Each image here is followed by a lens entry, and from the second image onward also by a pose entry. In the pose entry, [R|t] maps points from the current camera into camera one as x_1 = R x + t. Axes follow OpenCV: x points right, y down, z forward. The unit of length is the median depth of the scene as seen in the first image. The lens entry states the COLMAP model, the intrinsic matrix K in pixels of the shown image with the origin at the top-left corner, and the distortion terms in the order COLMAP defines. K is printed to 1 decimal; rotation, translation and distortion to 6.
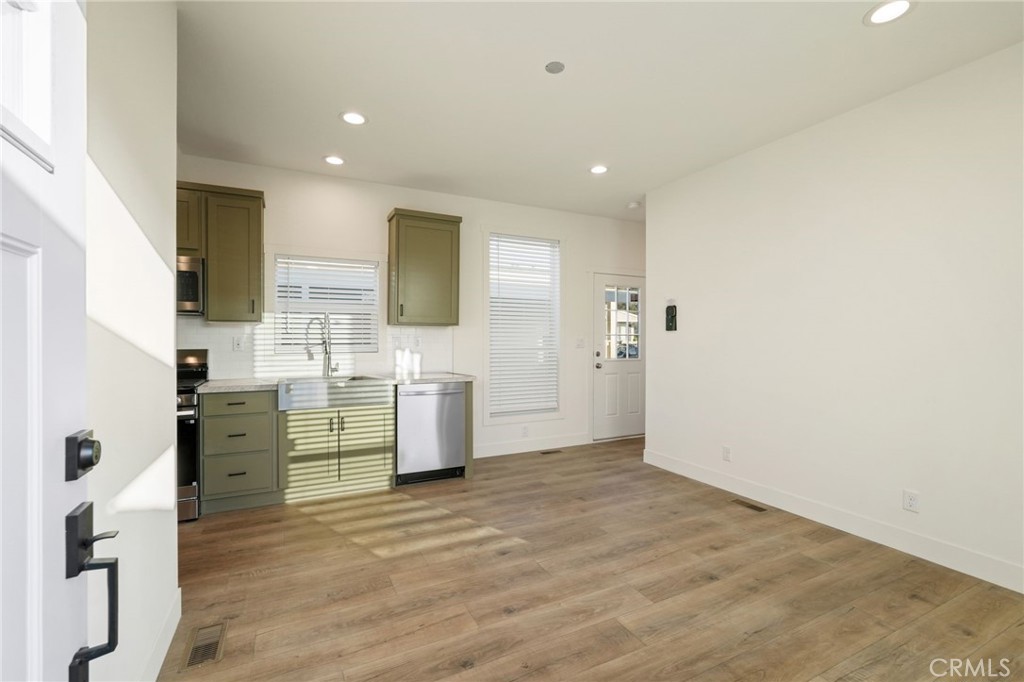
lens RADIAL K [[443.8, 0, 505.2], [0, 443.8, 341.2], [0, 0, 1]] dist [-0.006433, -0.000237]
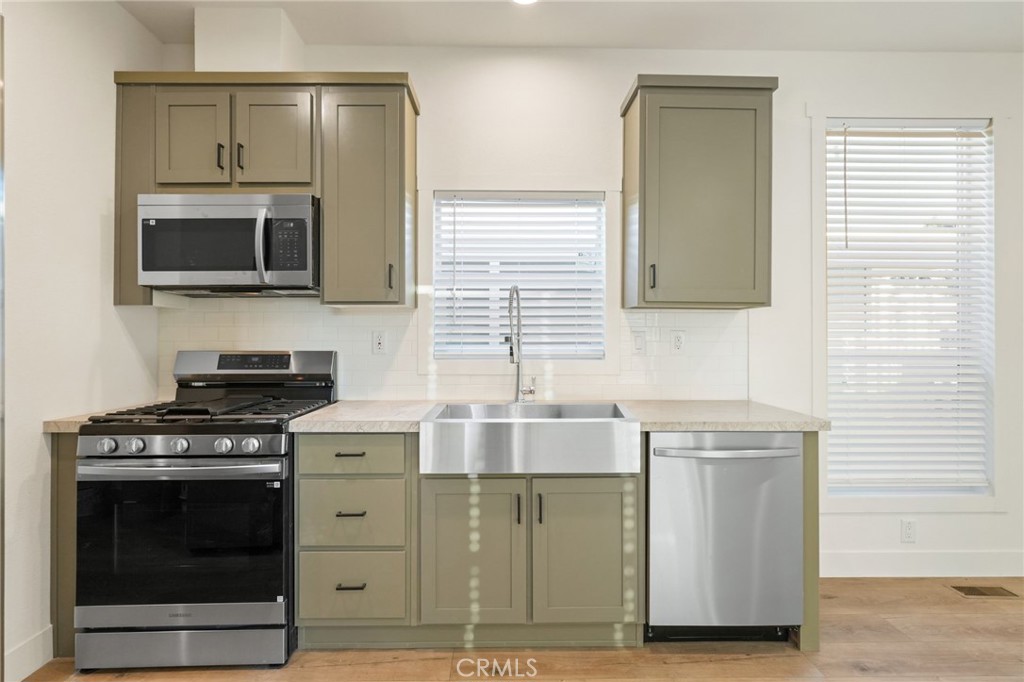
lens RADIAL K [[496.4, 0, 510.8], [0, 496.4, 333.9], [0, 0, 1]] dist [-0.012891, 0.001824]
pose [[0.906317, -0.002248, -0.422592, -0.180843], [-0.002865, 0.999930, -0.011464, 0.001619], [0.422589, 0.011600, 0.906247, 0.546306]]
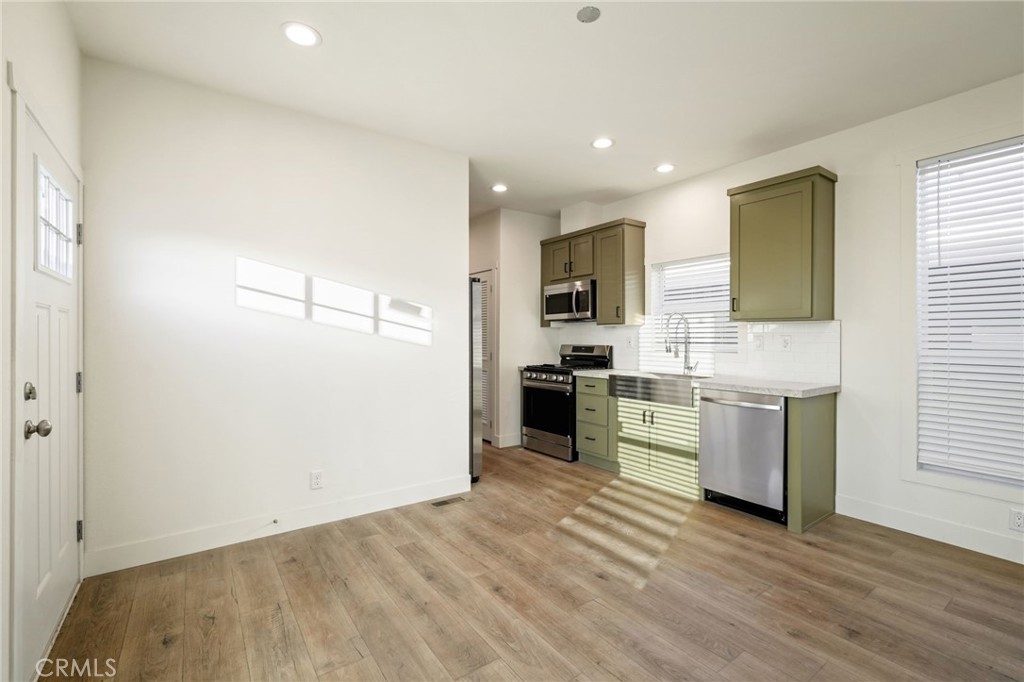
lens RADIAL K [[443.8, 0, 512.1], [0, 443.8, 334.9], [0, 0, 1]] dist [-0.006433, -0.000237]
pose [[0.169391, -0.007547, -0.985520, 0.693488], [-0.005556, 0.999947, -0.008612, -0.000877], [0.985533, 0.006934, 0.169340, 0.543704]]
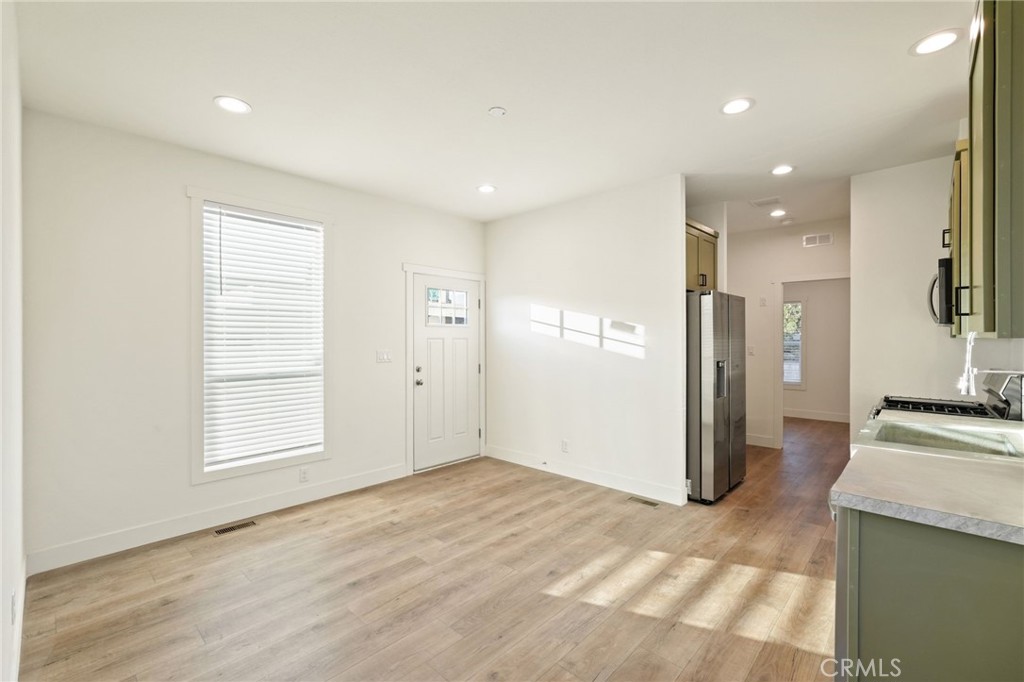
lens RADIAL K [[443.8, 0, 516.7], [0, 443.8, 339.0], [0, 0, 1]] dist [-0.006433, -0.000237]
pose [[-0.929137, 0.000961, -0.369733, 0.359275], [-0.001297, 0.999982, 0.005857, -0.046243], [0.369732, 0.005921, -0.929119, 1.546489]]
